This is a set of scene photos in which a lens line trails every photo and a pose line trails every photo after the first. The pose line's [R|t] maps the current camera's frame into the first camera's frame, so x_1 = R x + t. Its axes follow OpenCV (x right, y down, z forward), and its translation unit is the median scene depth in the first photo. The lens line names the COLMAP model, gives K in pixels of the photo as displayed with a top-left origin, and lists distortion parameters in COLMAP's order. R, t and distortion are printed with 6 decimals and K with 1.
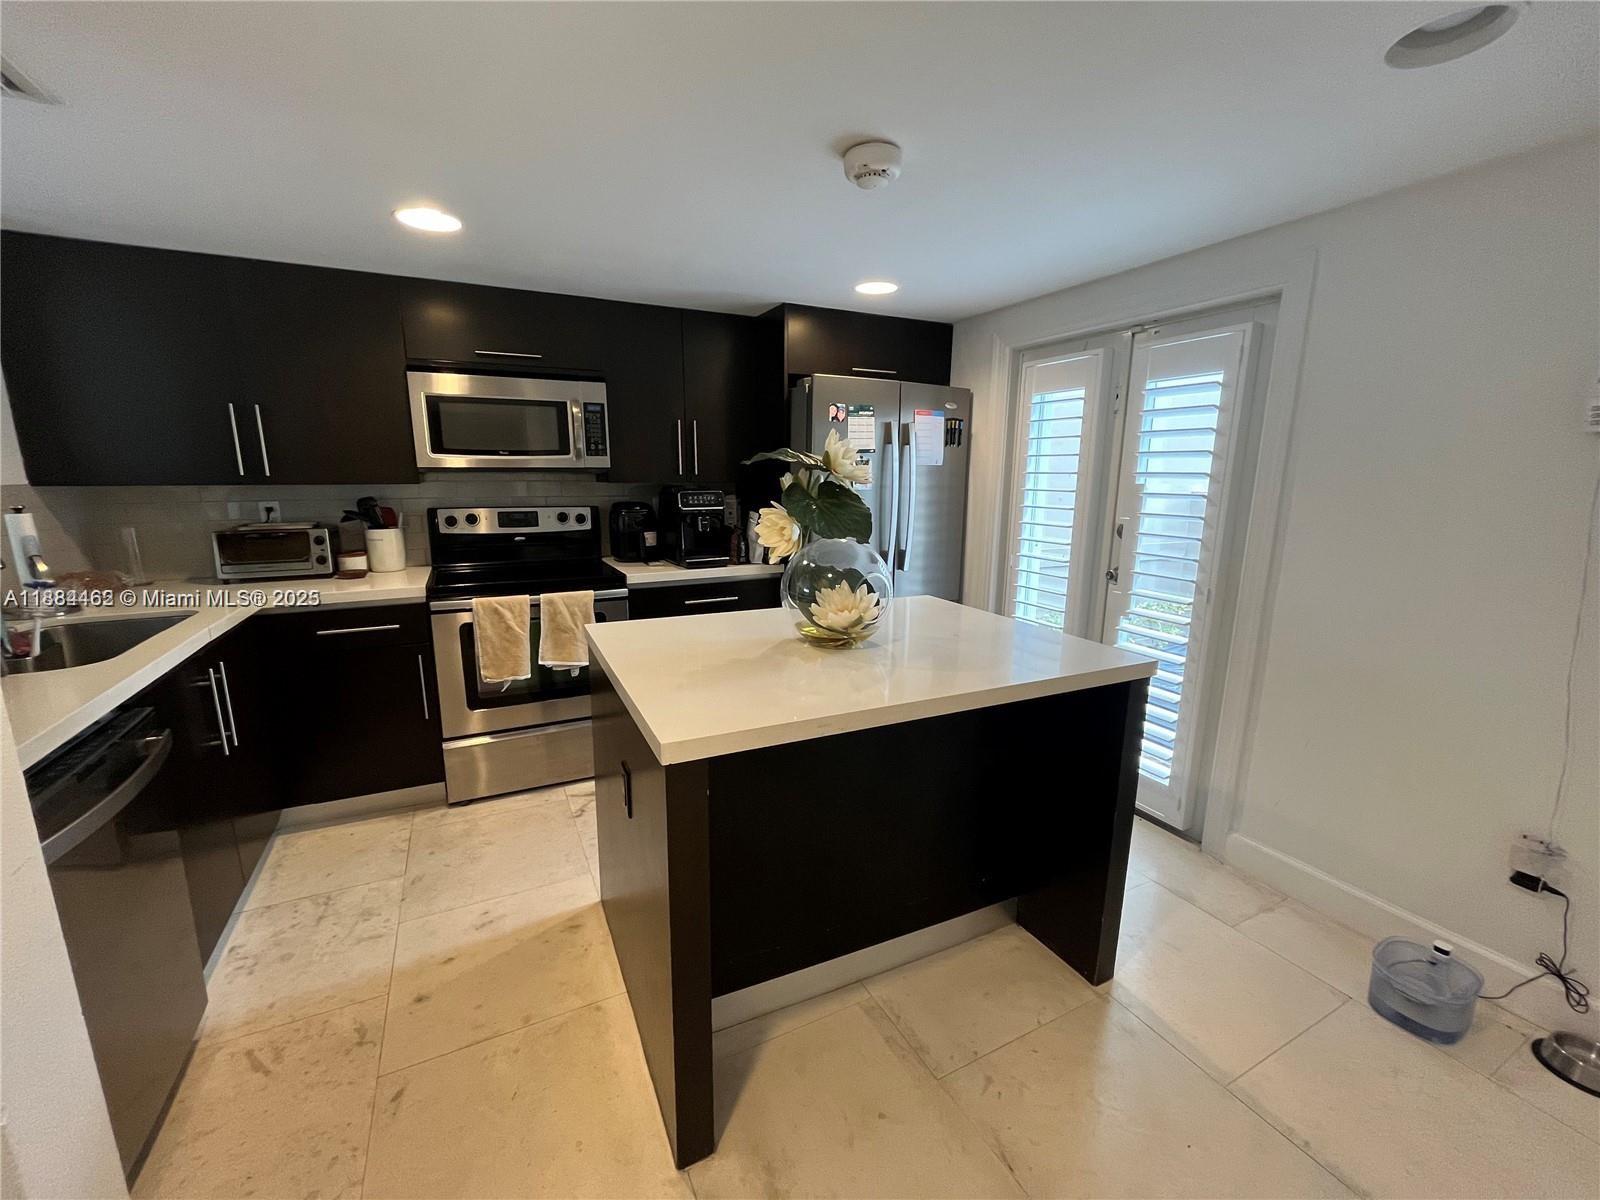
lens RADIAL K [[643.8, 0, 792.7], [0, 643.8, 607.7], [0, 0, 1]] dist [-0.001537, -0.000441]
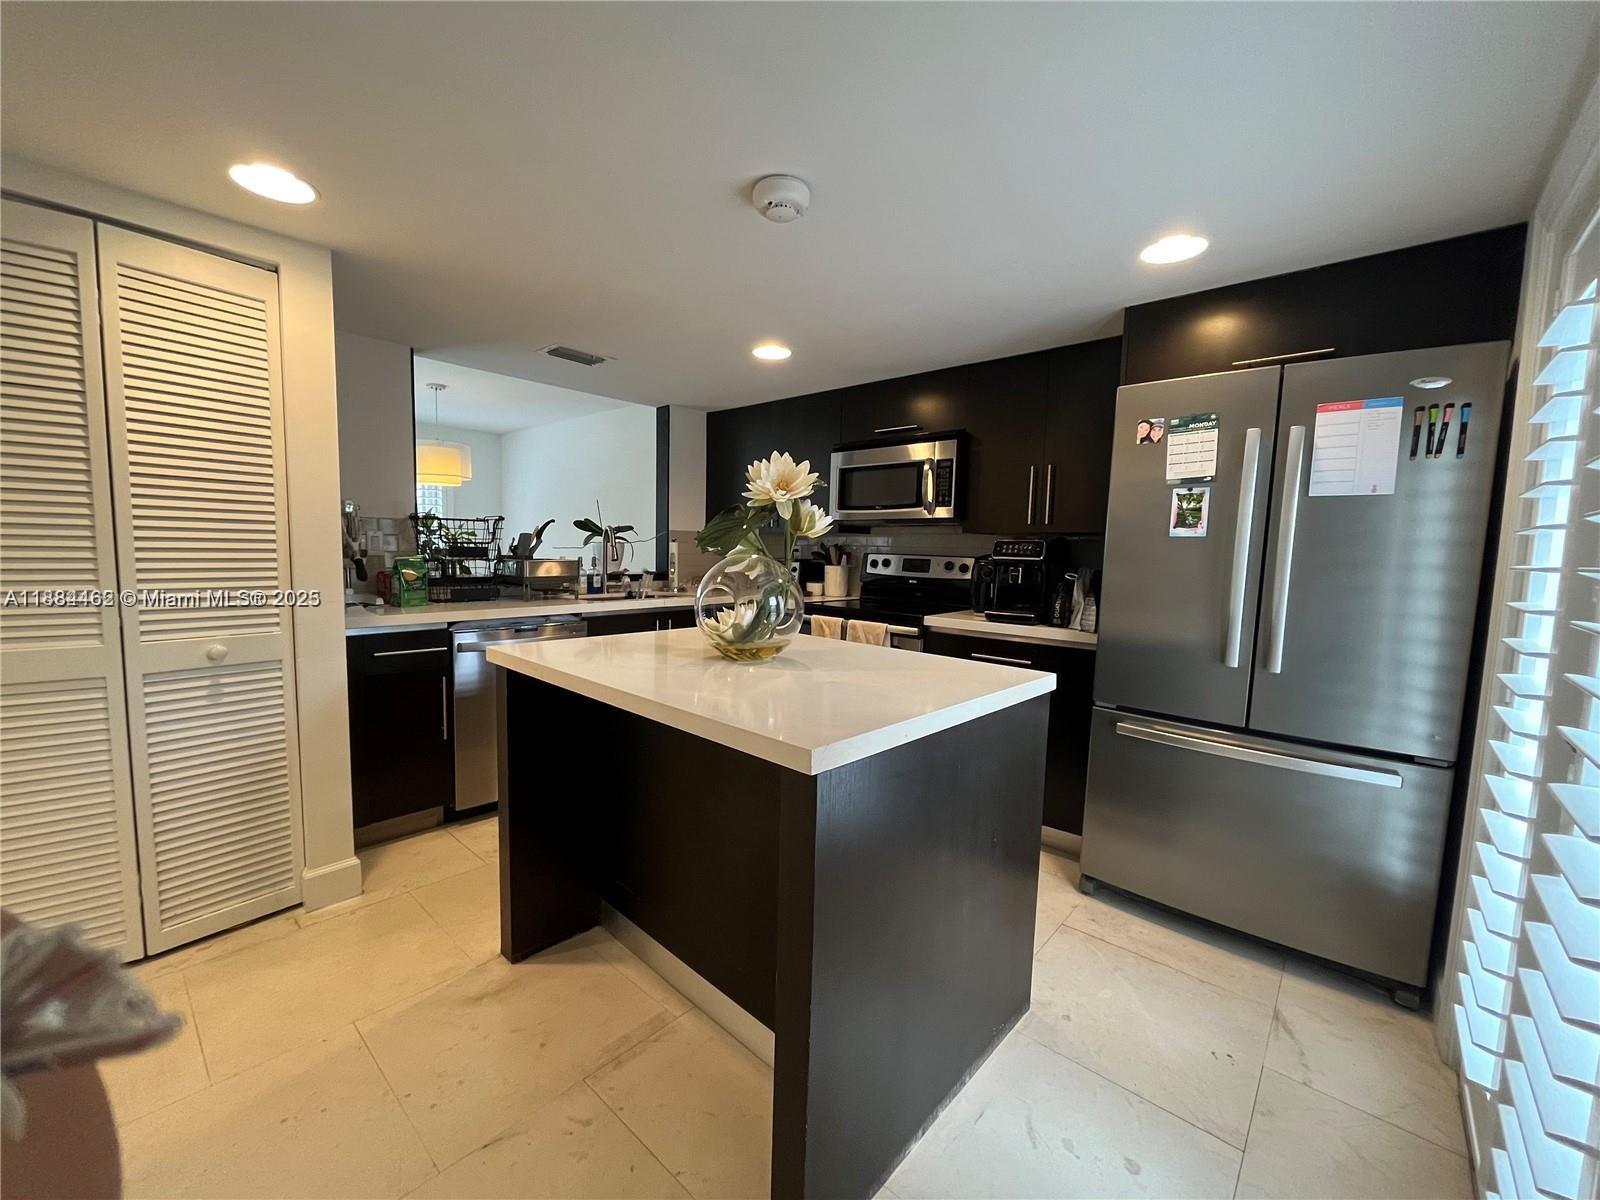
lens RADIAL K [[643.8, 0, 792.7], [0, 643.8, 607.7], [0, 0, 1]] dist [-0.001537, -0.000441]
pose [[0.366523, 0.091241, -0.925925, 0.642004], [-0.214149, 0.976734, 0.011478, -0.031337], [0.905429, 0.194079, 0.377534, 0.416577]]
